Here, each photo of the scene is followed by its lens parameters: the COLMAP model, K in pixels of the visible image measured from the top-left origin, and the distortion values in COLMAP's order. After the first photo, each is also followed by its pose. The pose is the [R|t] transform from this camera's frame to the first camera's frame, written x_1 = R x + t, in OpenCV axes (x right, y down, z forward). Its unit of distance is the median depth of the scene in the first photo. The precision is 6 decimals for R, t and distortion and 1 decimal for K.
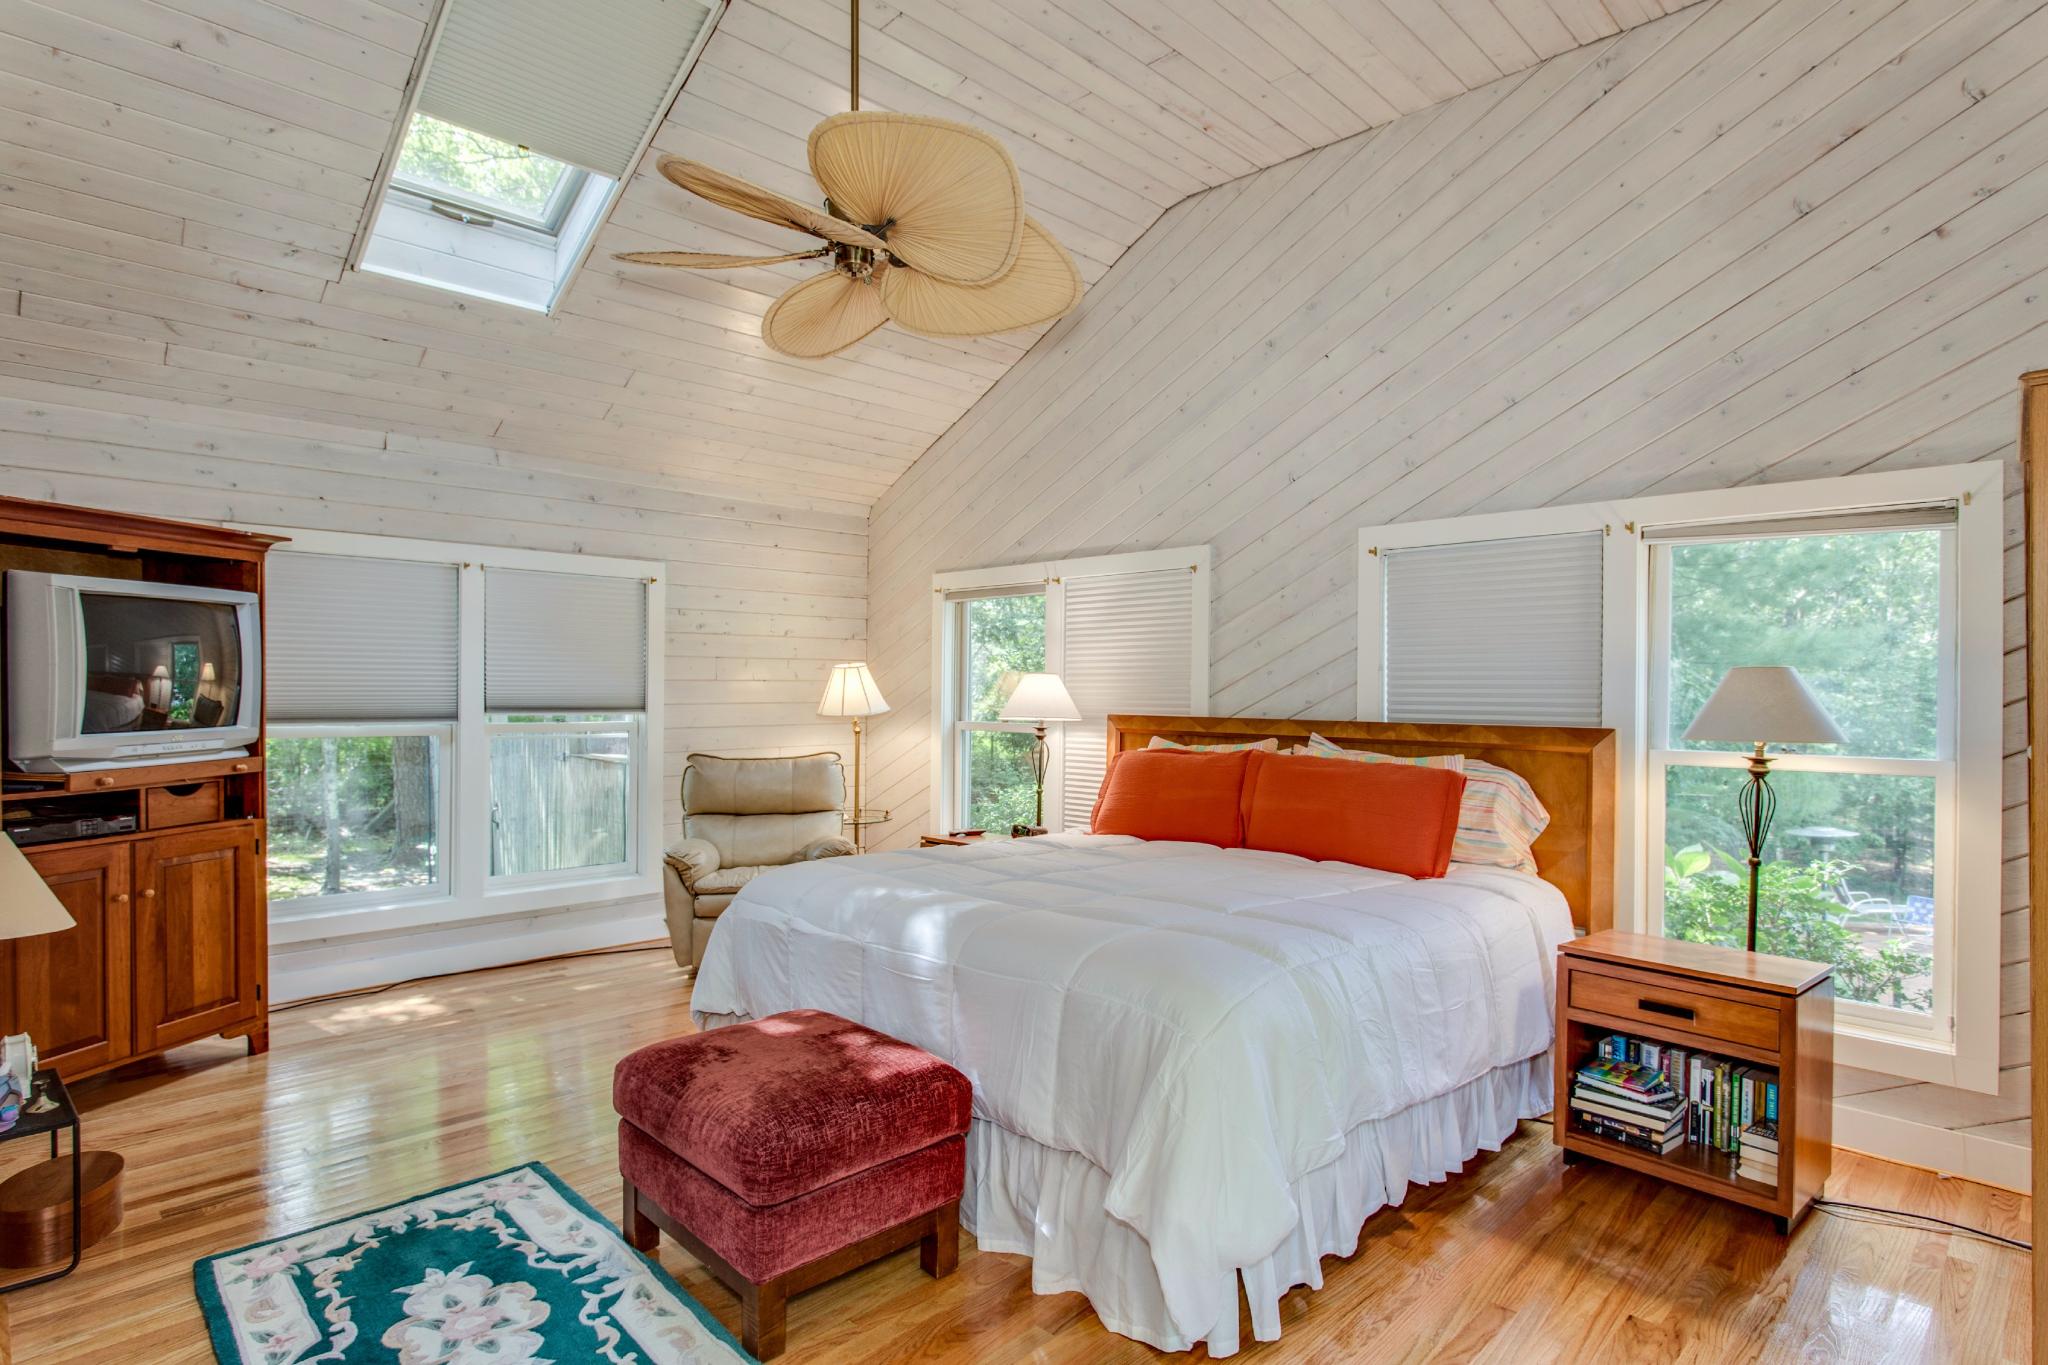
lens RADIAL K [[1063.8, 0, 1017.8], [0, 1063.8, 693.3], [0, 0, 1]] dist [-0.005866, -0.000025]
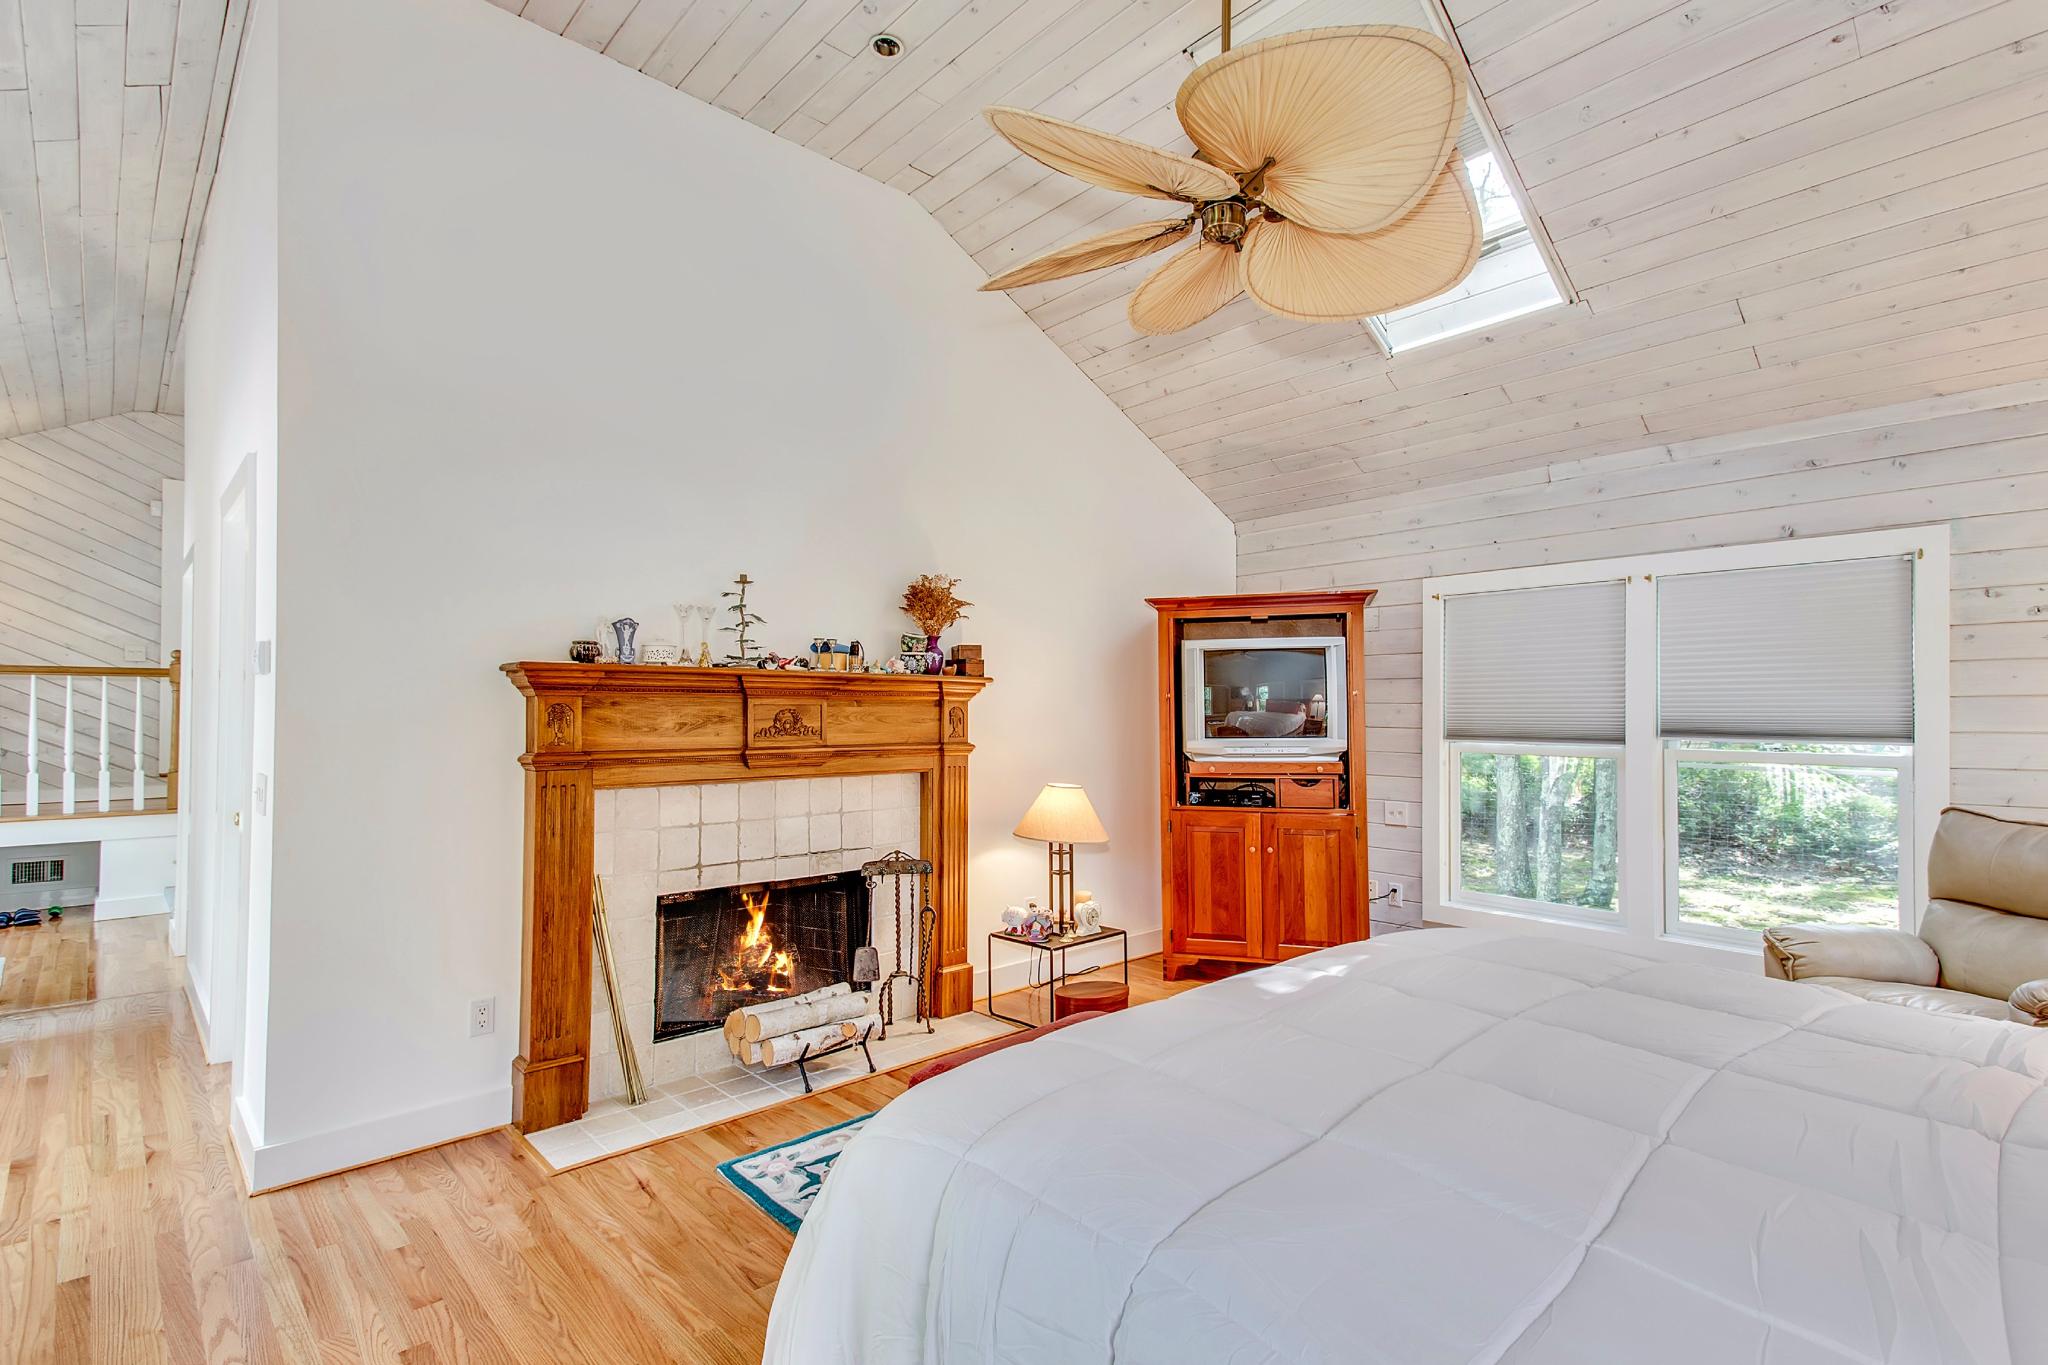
lens RADIAL K [[965.2, 0, 1023.1], [0, 965.2, 705.6], [0, 0, 1]] dist [0.032571, -0.000007]
pose [[-0.040118, -0.011599, -0.999128, 0.490805], [-0.005522, 0.999920, -0.011387, 0.005993], [0.999180, 0.005061, -0.040179, 0.661792]]
